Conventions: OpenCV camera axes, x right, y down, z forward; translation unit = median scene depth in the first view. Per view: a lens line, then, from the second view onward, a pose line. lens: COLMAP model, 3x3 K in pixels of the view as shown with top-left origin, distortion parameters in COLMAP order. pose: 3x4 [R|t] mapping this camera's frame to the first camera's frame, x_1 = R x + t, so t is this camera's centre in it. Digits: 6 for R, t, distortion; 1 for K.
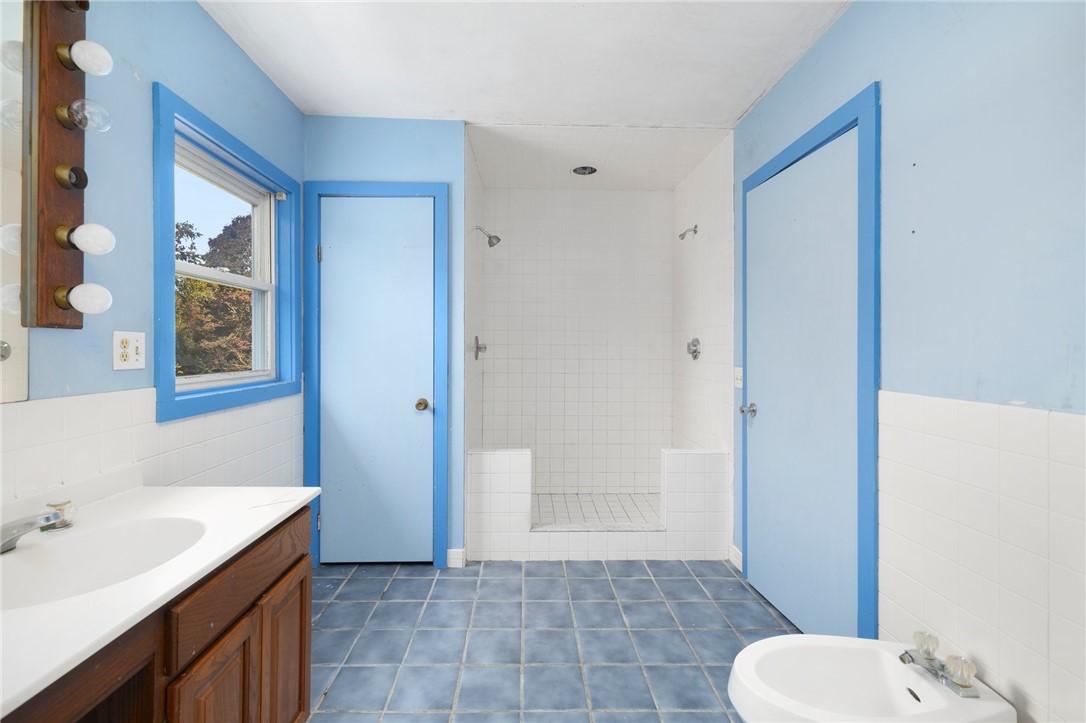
lens RADIAL K [[460.3, 0, 540.7], [0, 460.3, 351.4], [0, 0, 1]] dist [-0.001133, 0.000687]
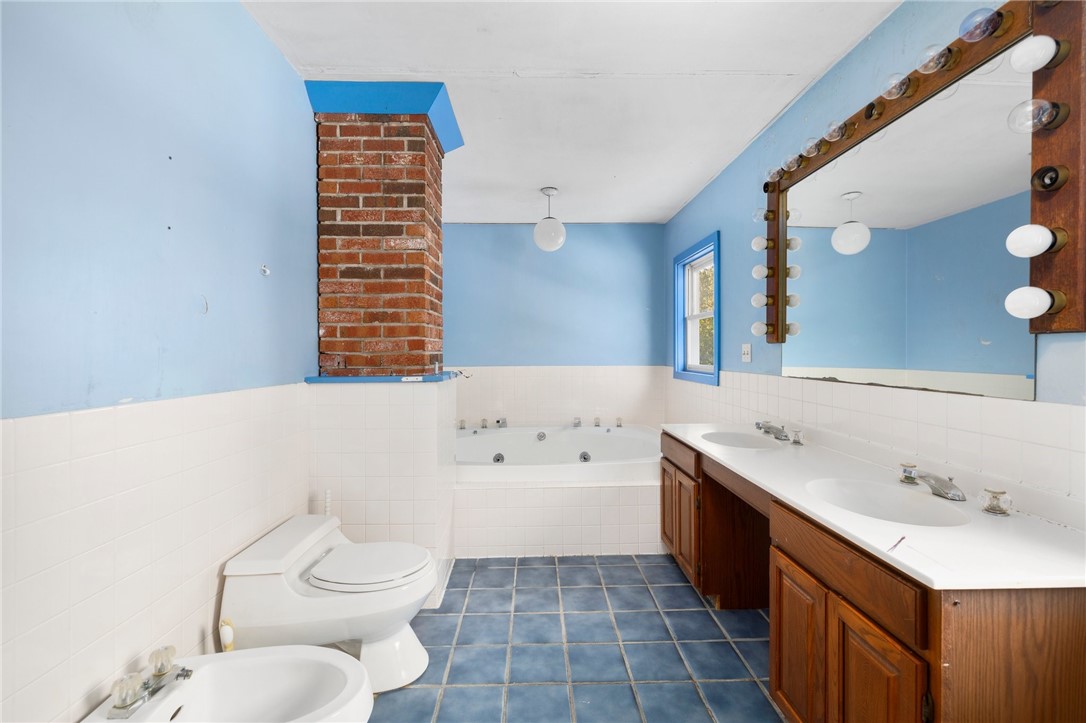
lens RADIAL K [[460.3, 0, 544.0], [0, 460.3, 356.0], [0, 0, 1]] dist [-0.001133, 0.000687]
pose [[-0.999995, -0.001729, -0.002636, 0.063103], [-0.001774, 0.999848, 0.017321, -0.014164], [0.002606, 0.017326, -0.999847, 2.162401]]
